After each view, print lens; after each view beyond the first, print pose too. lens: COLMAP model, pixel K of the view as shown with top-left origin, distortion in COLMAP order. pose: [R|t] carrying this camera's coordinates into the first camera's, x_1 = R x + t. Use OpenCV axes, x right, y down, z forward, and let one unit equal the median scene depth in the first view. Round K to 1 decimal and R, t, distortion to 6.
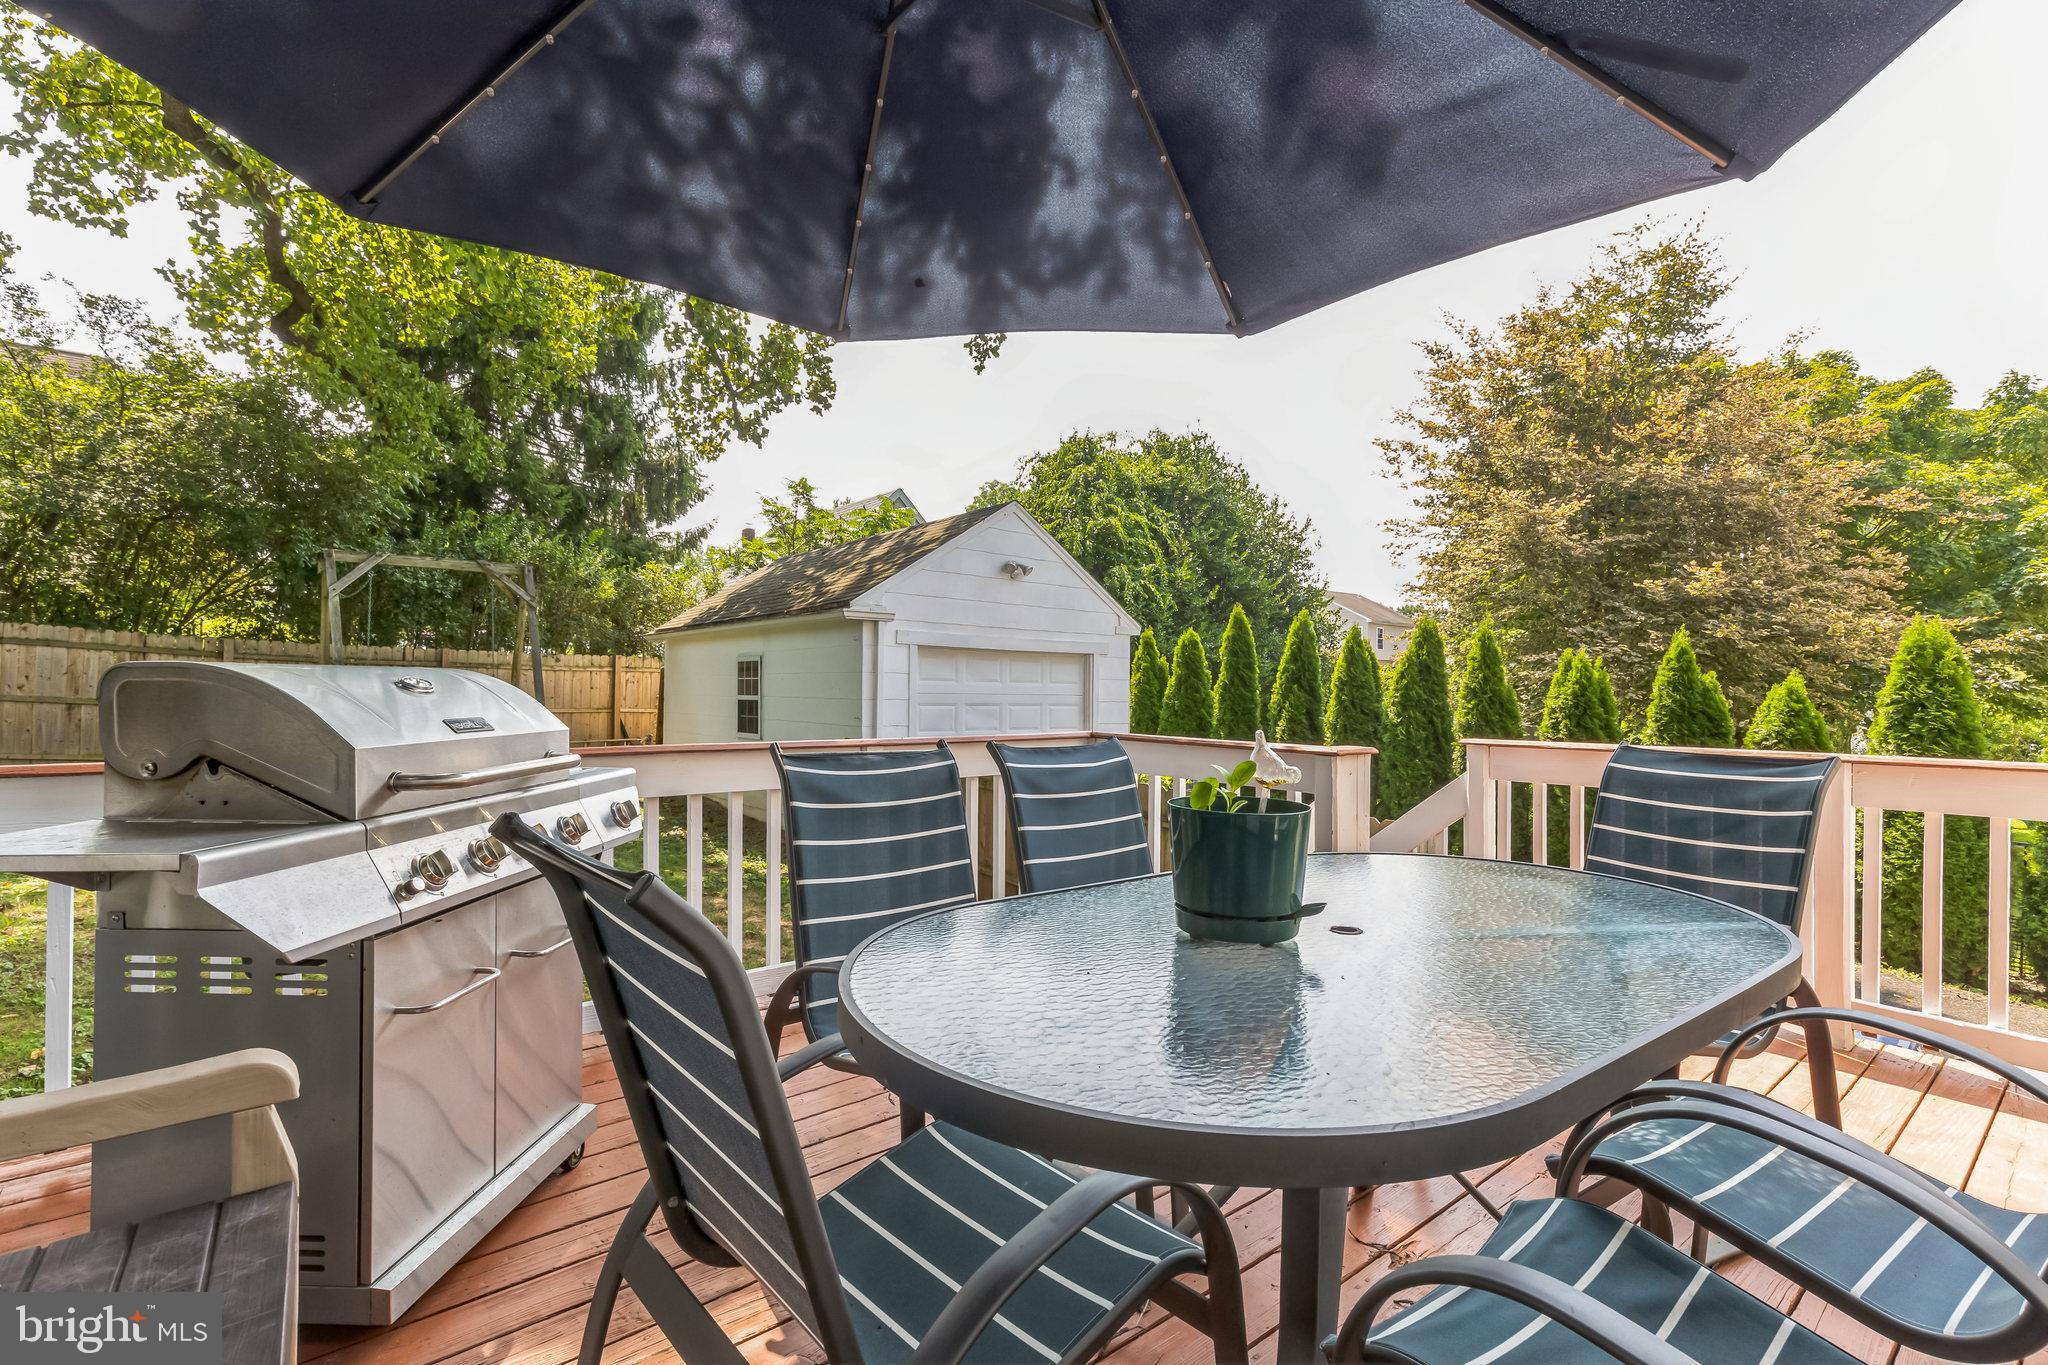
lens RADIAL K [[947.6, 0, 1025.3], [0, 947.6, 691.1], [0, 0, 1]] dist [0.004591, 0.000702]
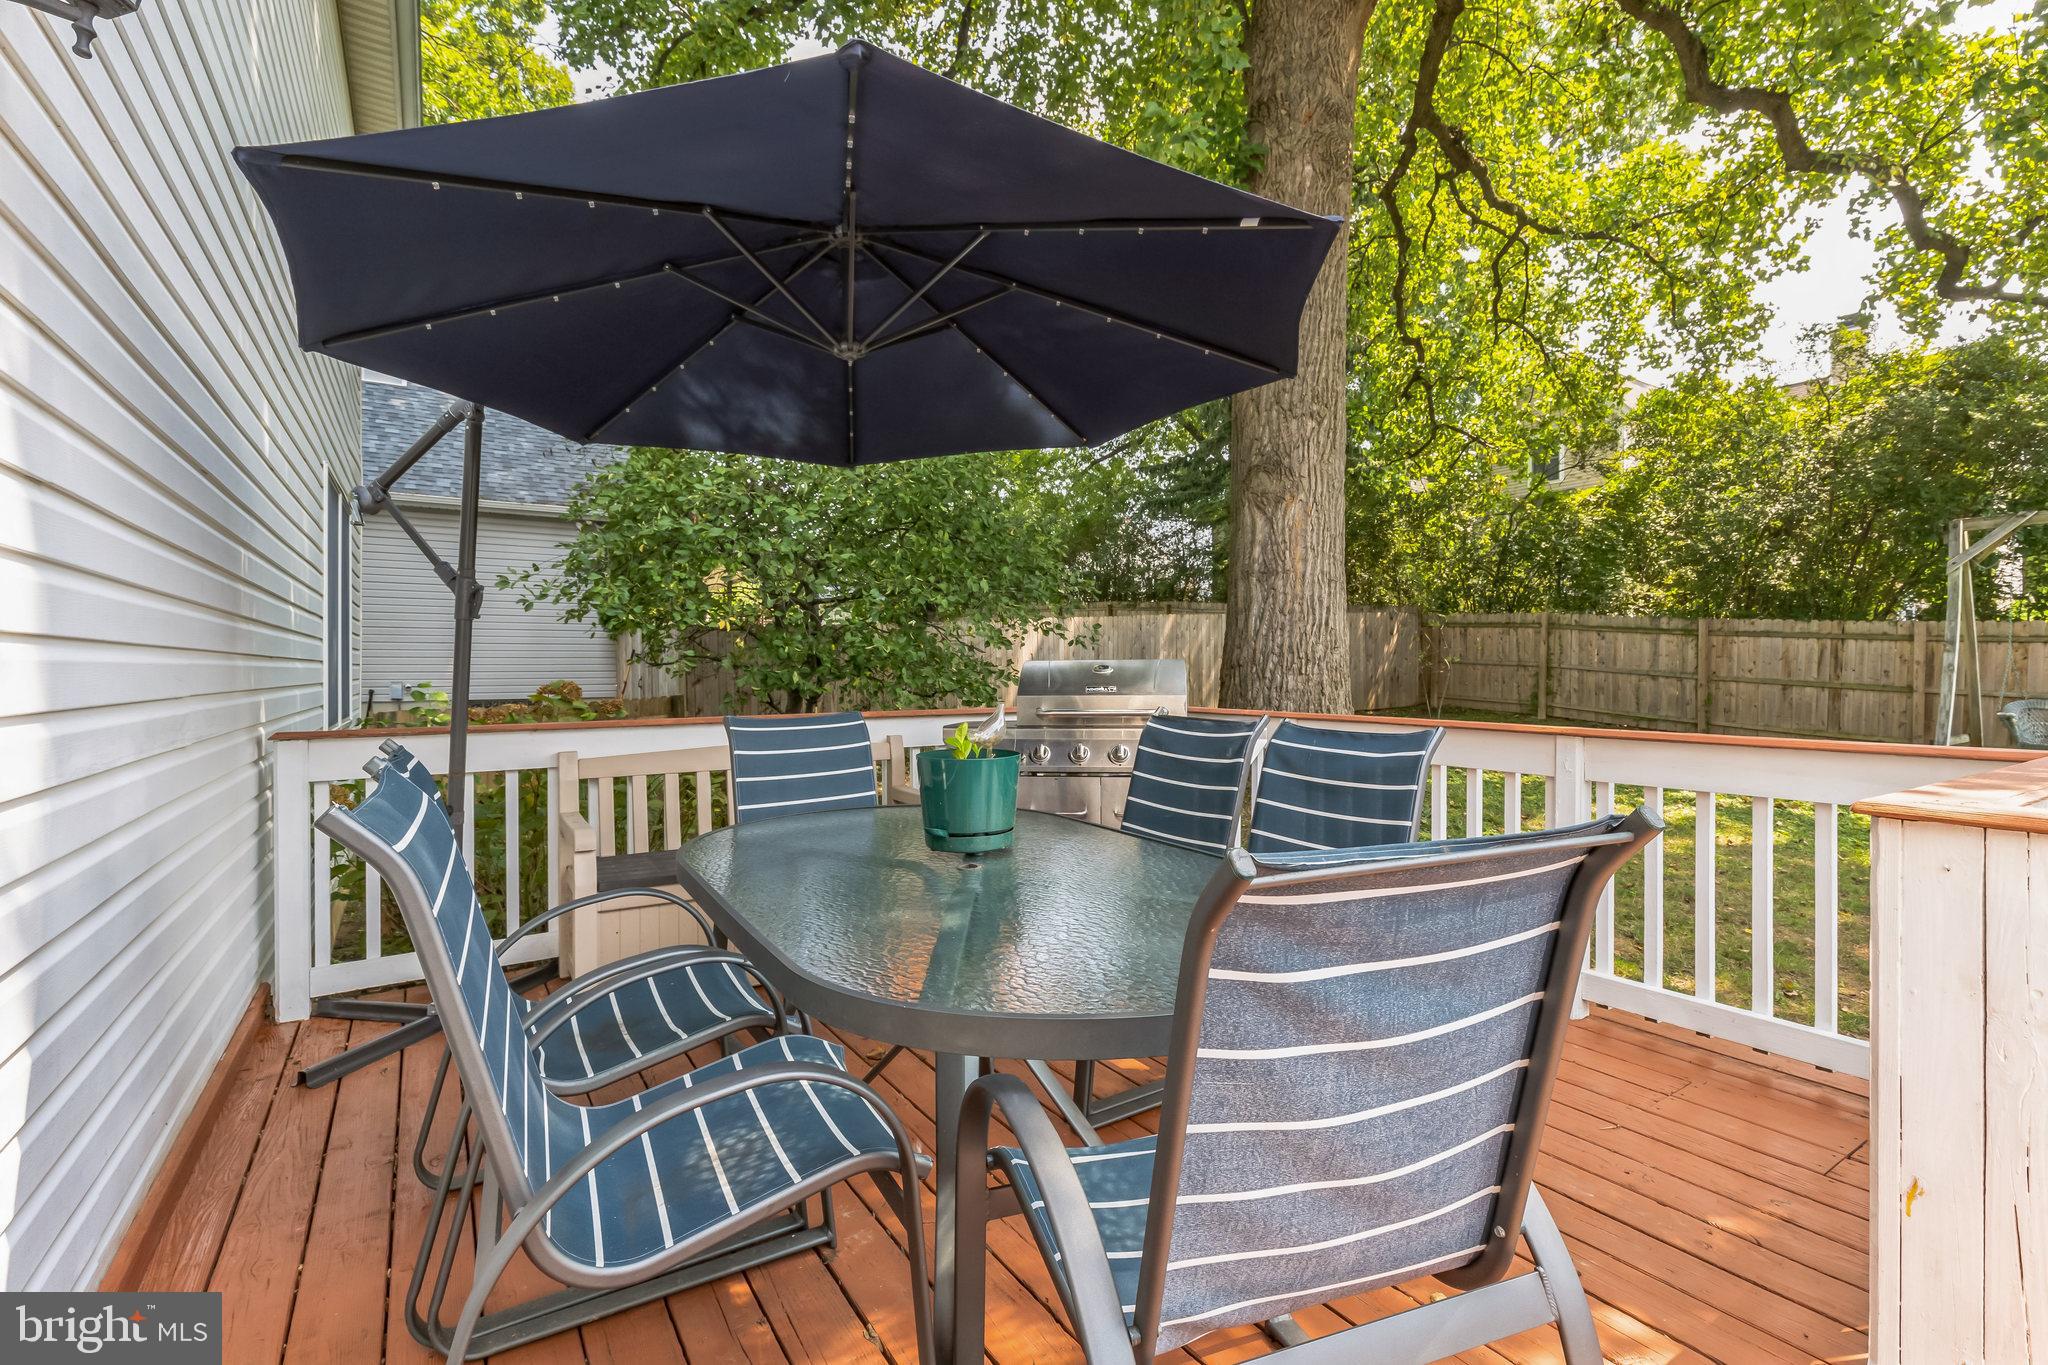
lens RADIAL K [[947.6, 0, 1026.6], [0, 947.6, 675.5], [0, 0, 1]] dist [0.004591, 0.000702]
pose [[-0.141870, 0.001365, -0.989884, 0.293251], [0.005172, 0.999986, 0.000638, -0.003883], [0.989872, -0.005029, -0.141876, 0.241379]]
